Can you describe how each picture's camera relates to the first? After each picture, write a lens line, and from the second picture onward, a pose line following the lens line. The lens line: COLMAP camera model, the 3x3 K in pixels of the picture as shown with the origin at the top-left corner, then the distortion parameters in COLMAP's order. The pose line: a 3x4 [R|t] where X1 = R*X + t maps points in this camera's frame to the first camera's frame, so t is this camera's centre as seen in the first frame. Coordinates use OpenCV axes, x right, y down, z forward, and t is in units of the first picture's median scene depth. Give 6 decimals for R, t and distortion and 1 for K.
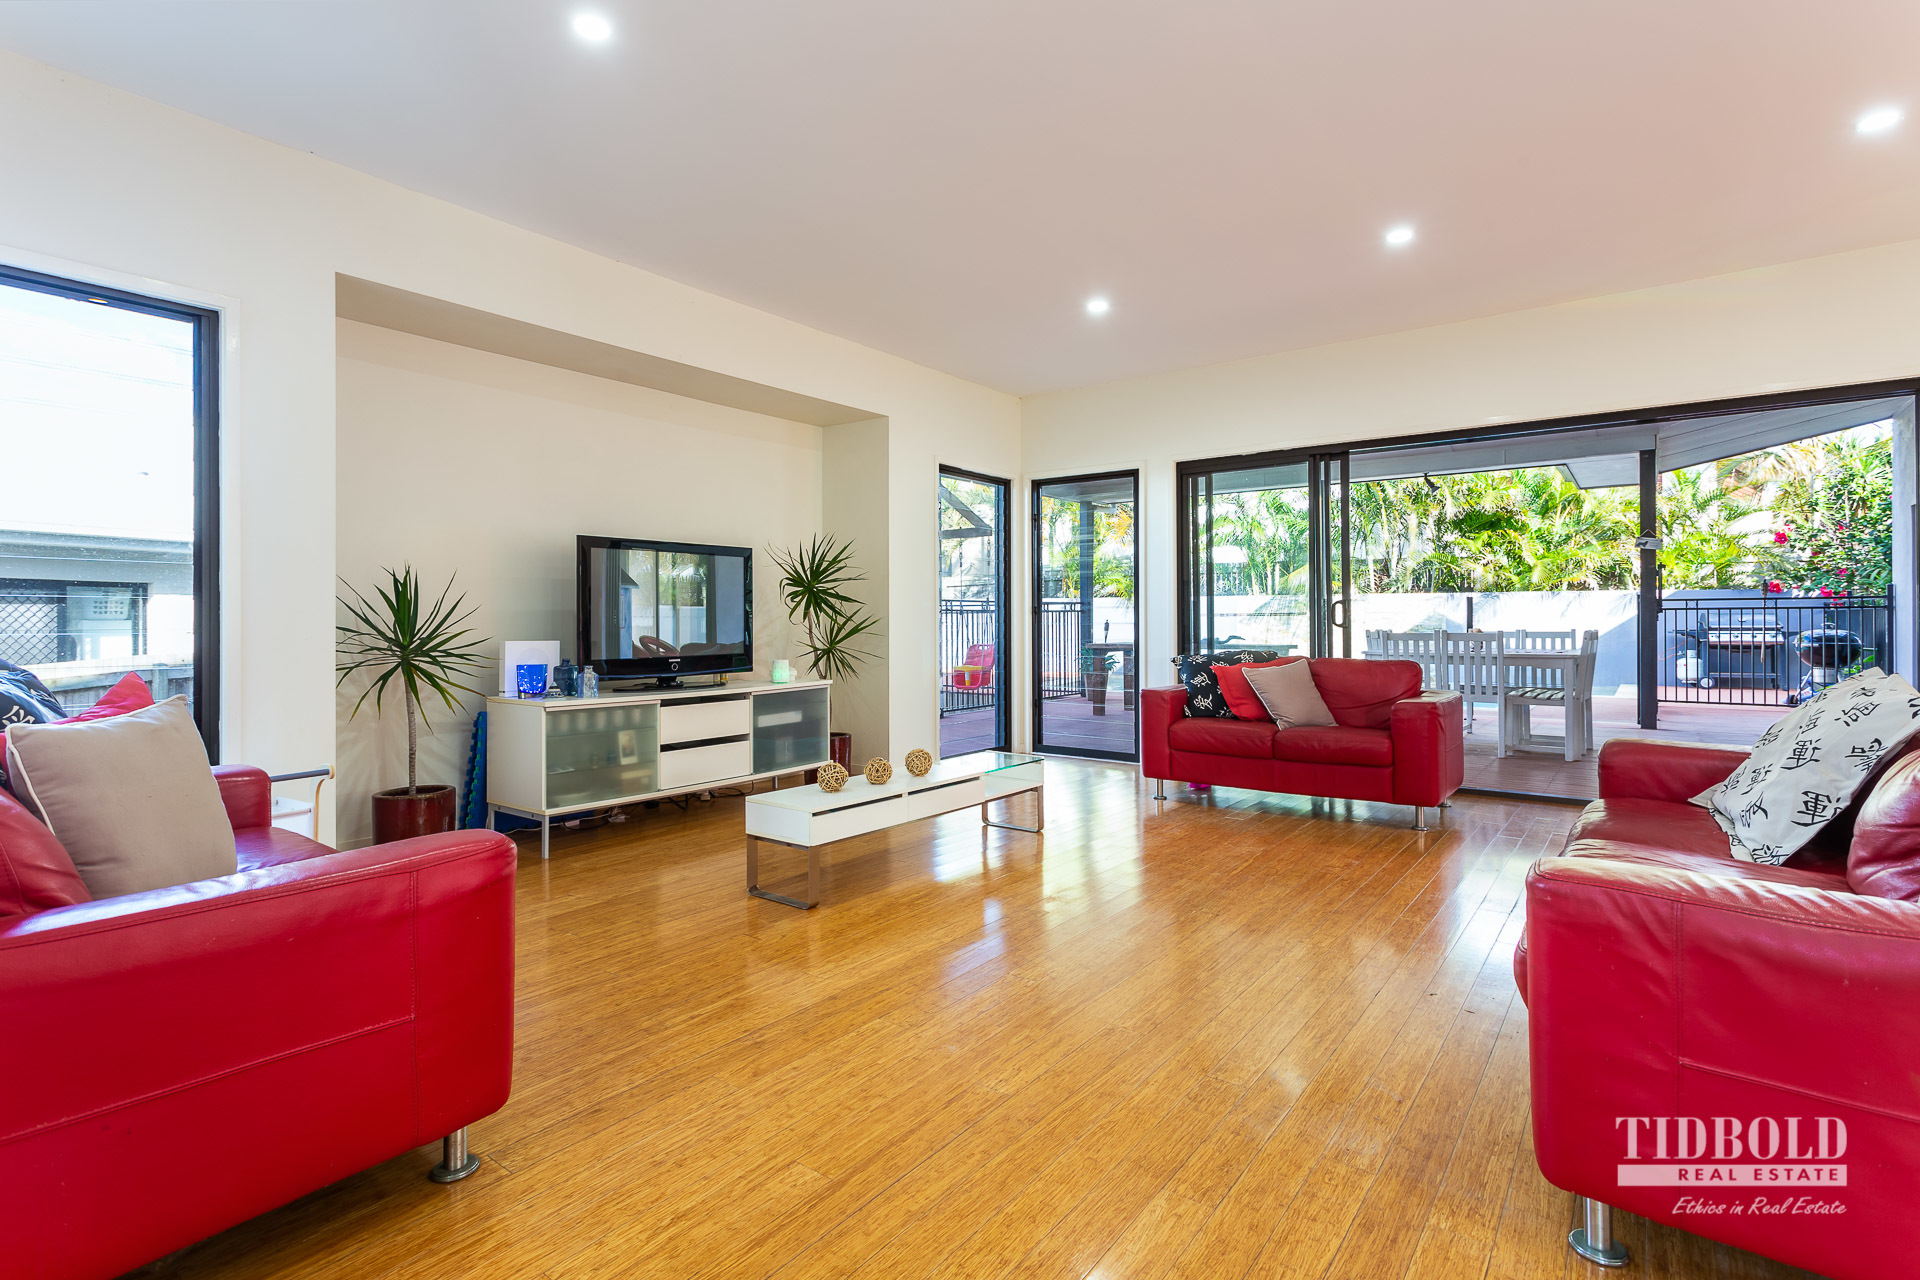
lens RADIAL K [[910.4, 0, 959.6], [0, 910.4, 629.9], [0, 0, 1]] dist [0.000131, -0.000054]
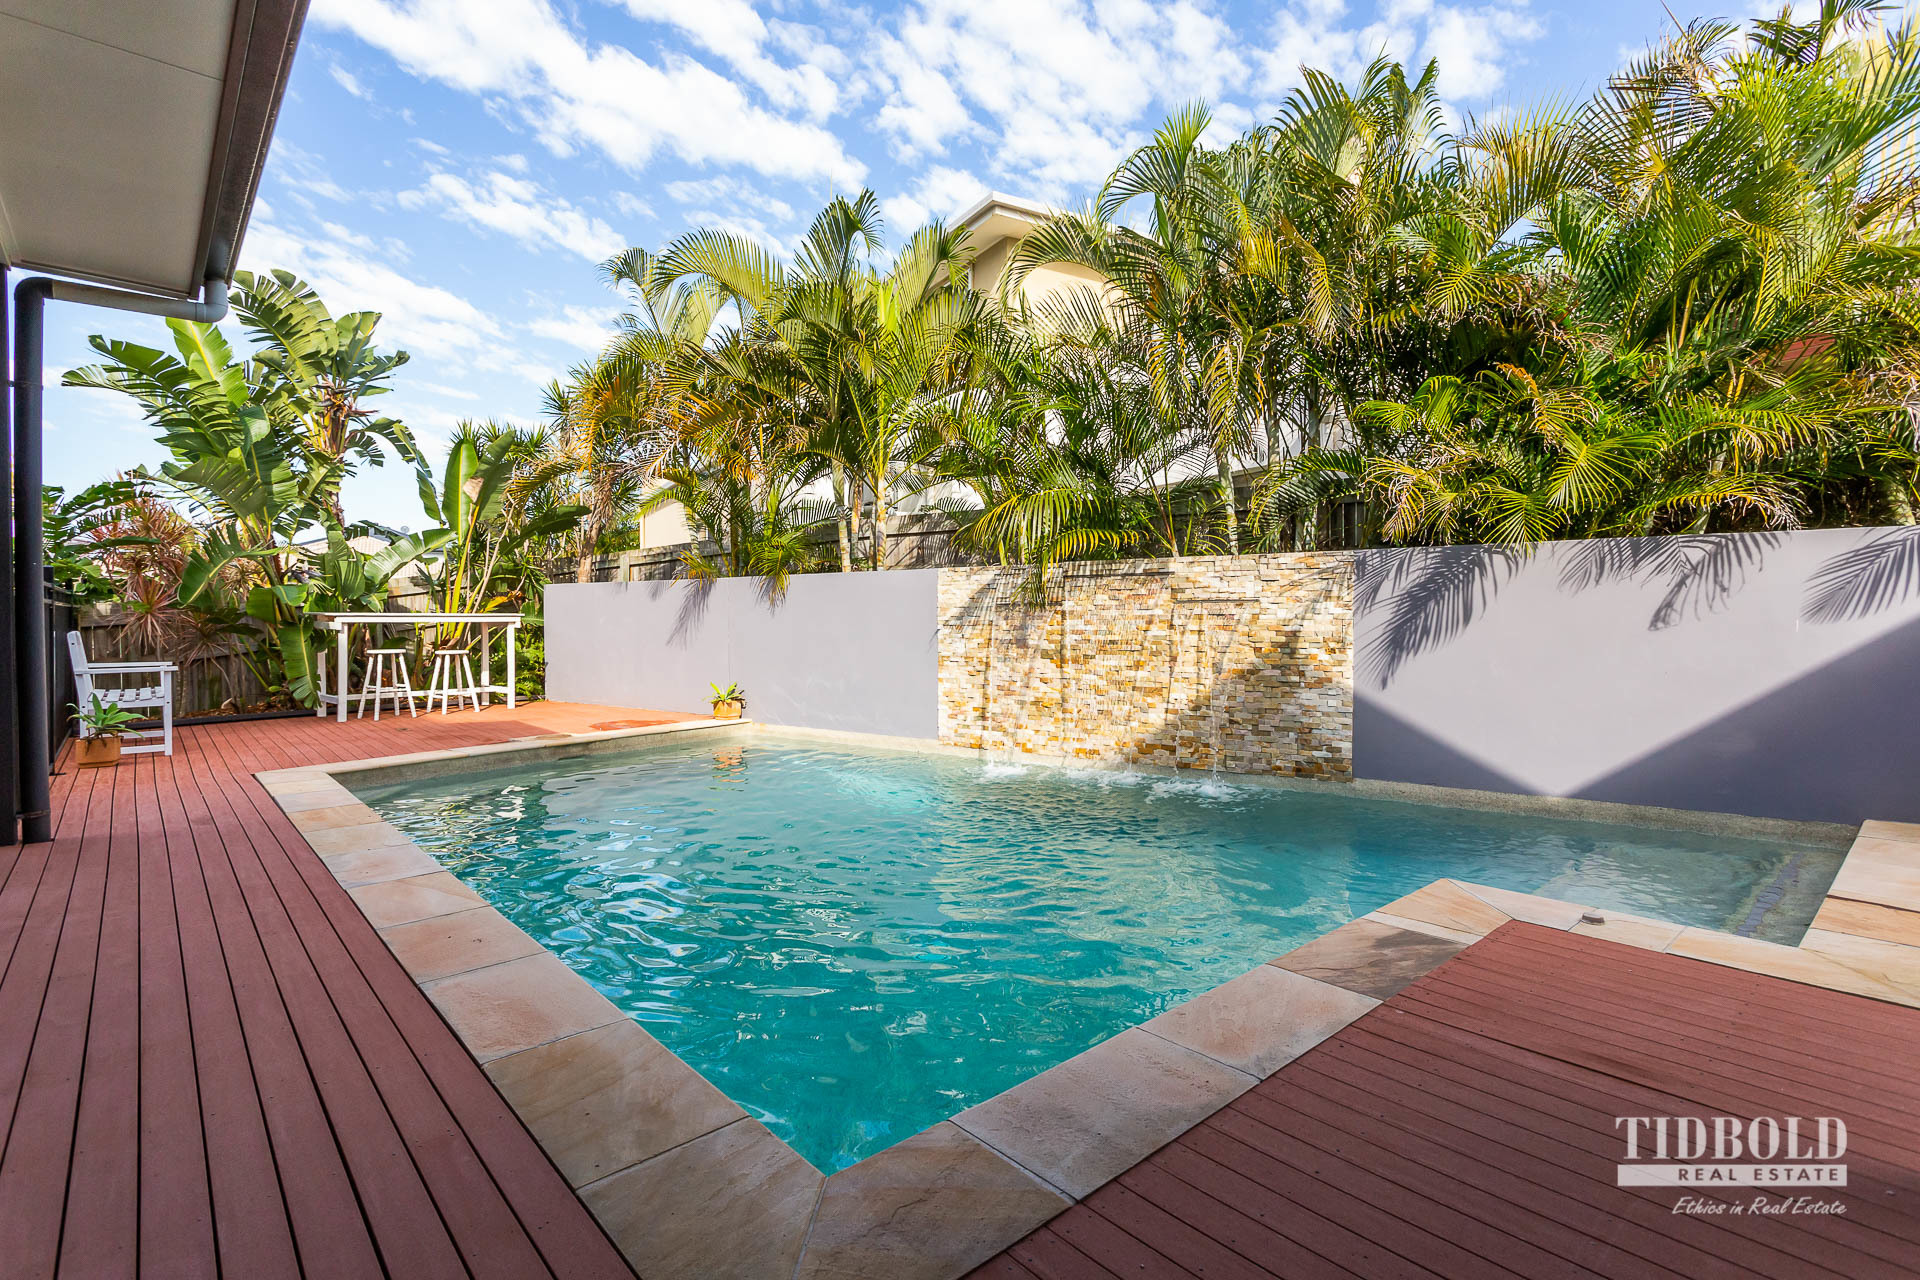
lens RADIAL K [[910.4, 0, 959.9], [0, 910.4, 636.9], [0, 0, 1]] dist [0.000131, -0.000054]
pose [[0.983938, 0.002227, -0.178494, 0.454659], [-0.003274, 0.999979, -0.005572, -0.001371], [0.178478, 0.006067, 0.983925, 0.610365]]
